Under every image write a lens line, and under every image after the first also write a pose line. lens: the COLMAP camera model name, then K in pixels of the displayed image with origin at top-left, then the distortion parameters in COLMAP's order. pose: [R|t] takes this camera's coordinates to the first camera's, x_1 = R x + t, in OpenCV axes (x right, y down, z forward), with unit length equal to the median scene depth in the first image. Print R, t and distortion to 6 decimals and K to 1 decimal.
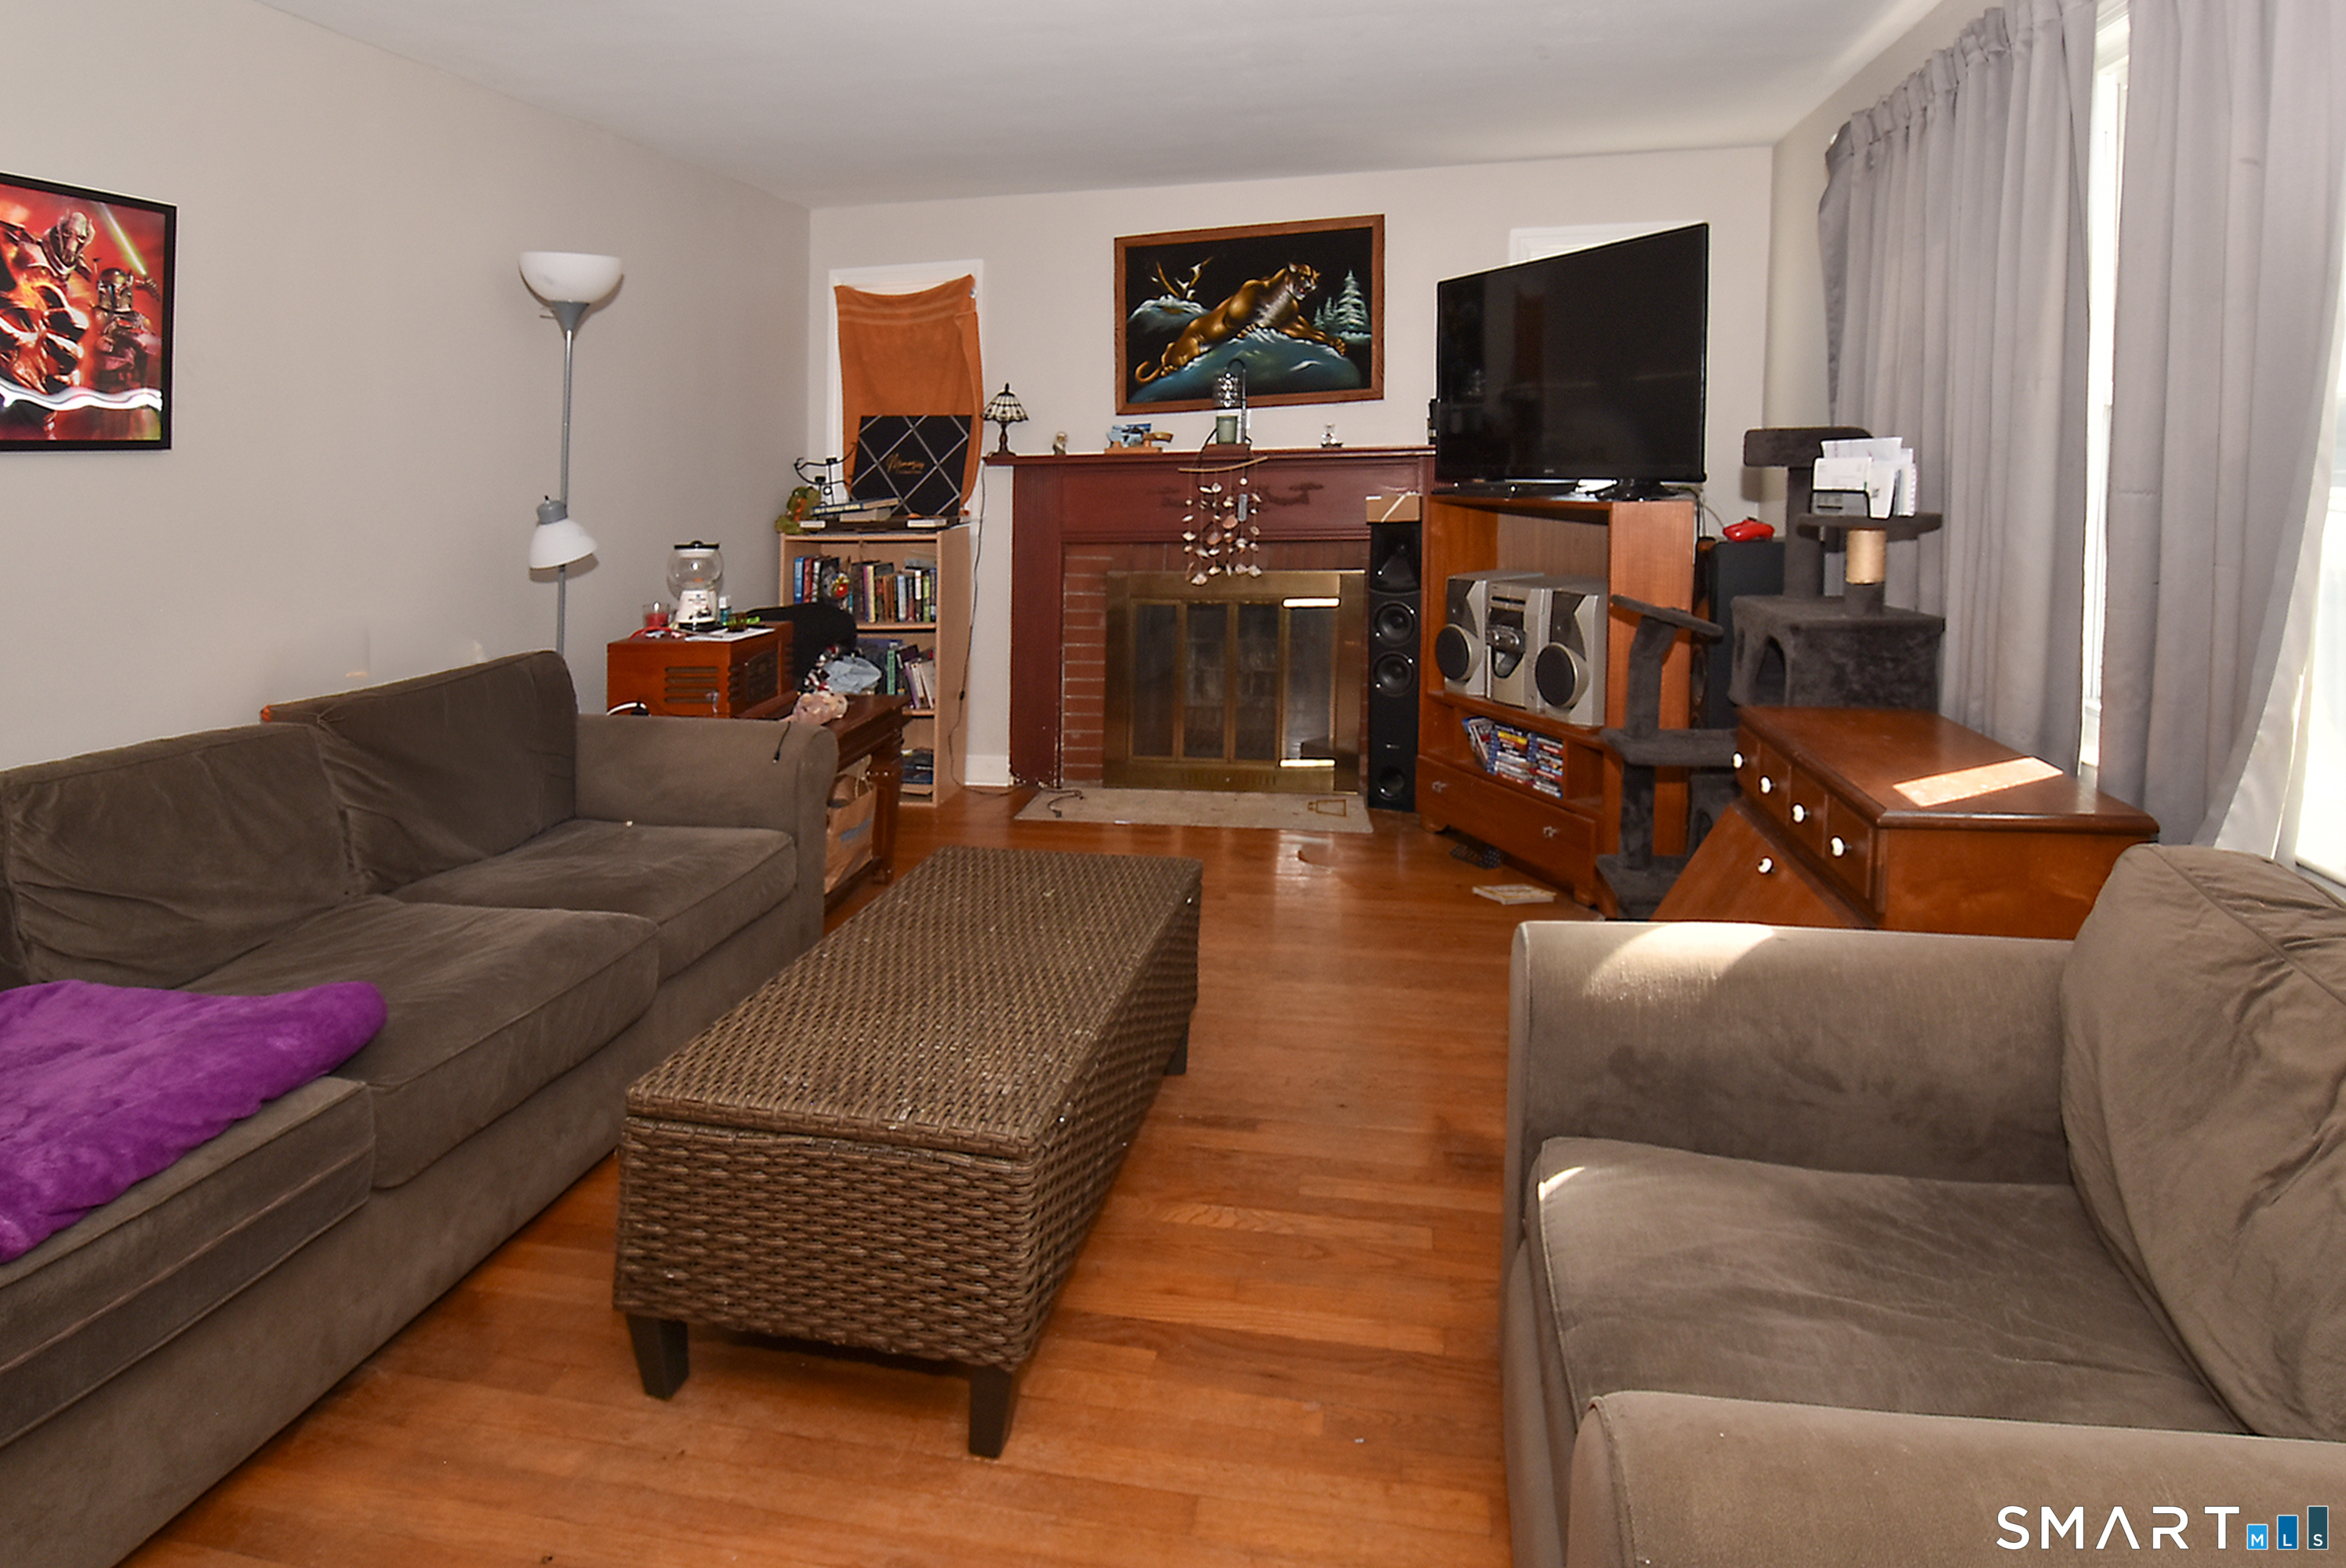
lens RADIAL K [[1162.8, 0, 1176.3], [0, 1162.8, 546.1], [0, 0, 1]] dist [0.000310, 0.000035]
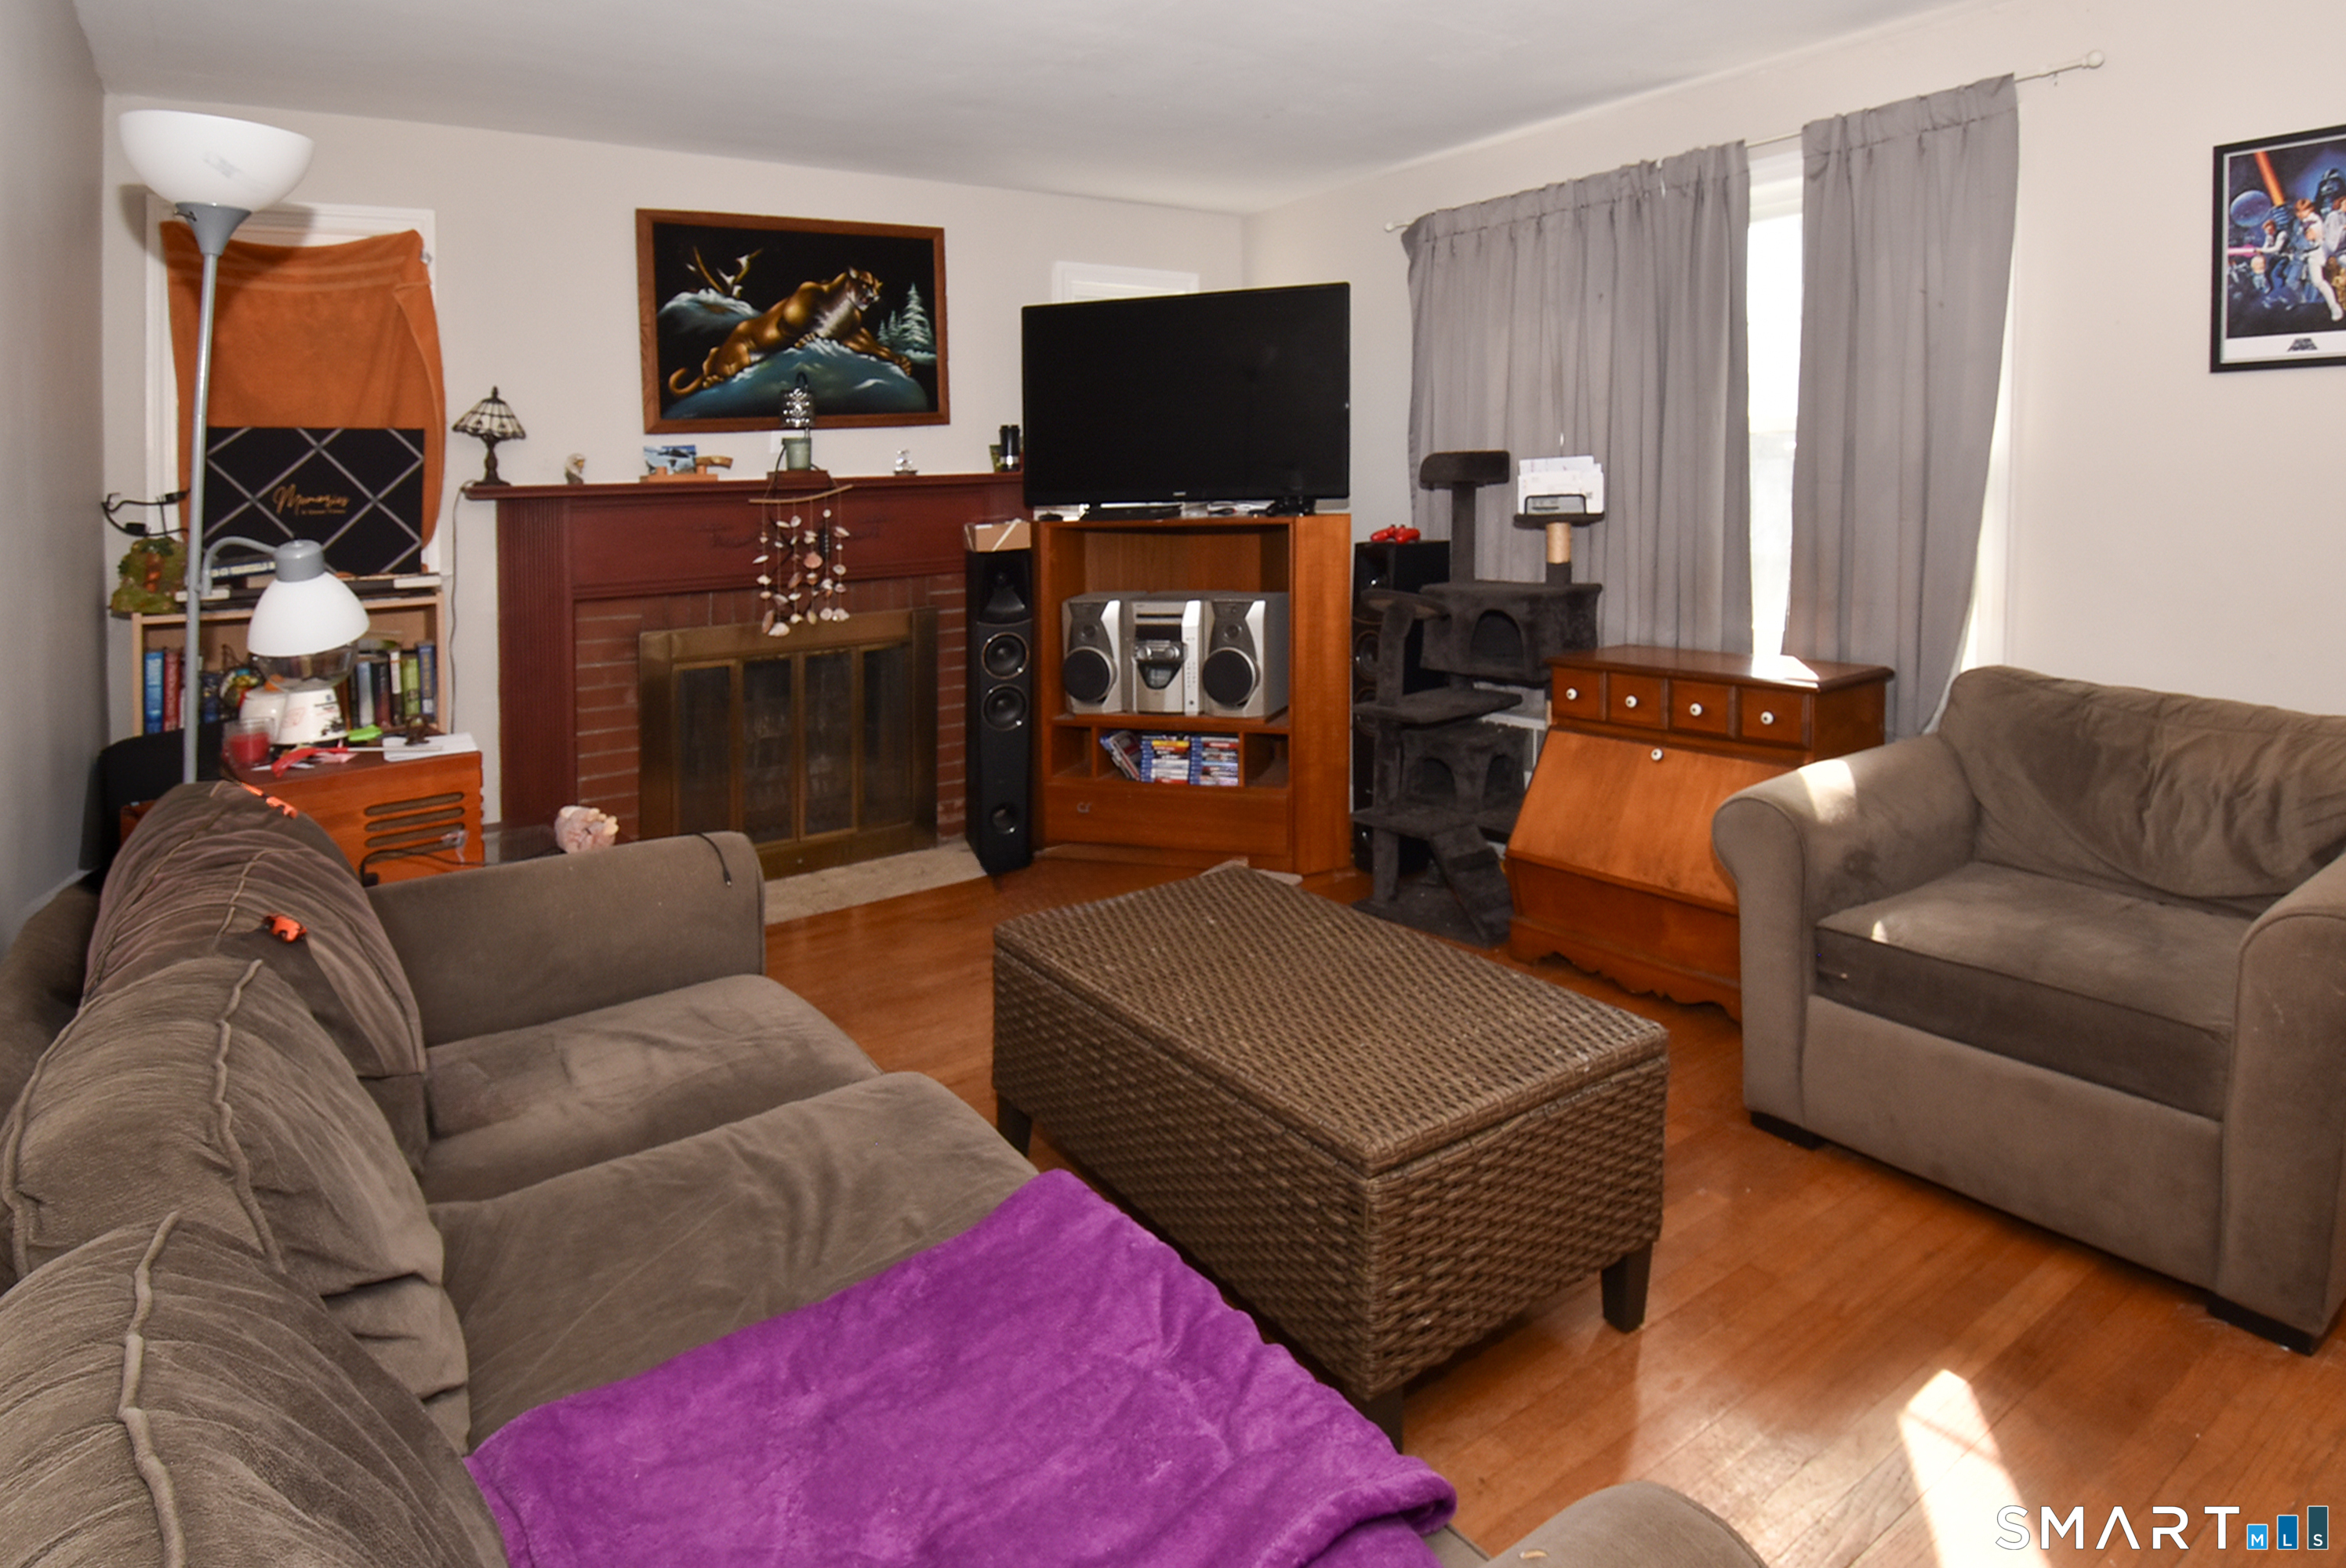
lens RADIAL K [[1242.6, 0, 1184.6], [0, 1242.6, 645.5], [0, 0, 1]] dist [-0.036080, -0.000174]
pose [[0.695226, -0.088659, 0.713302, -0.423189], [0.068361, 0.996021, 0.057171, 0.008409], [-0.715533, 0.009015, 0.698521, 0.156795]]
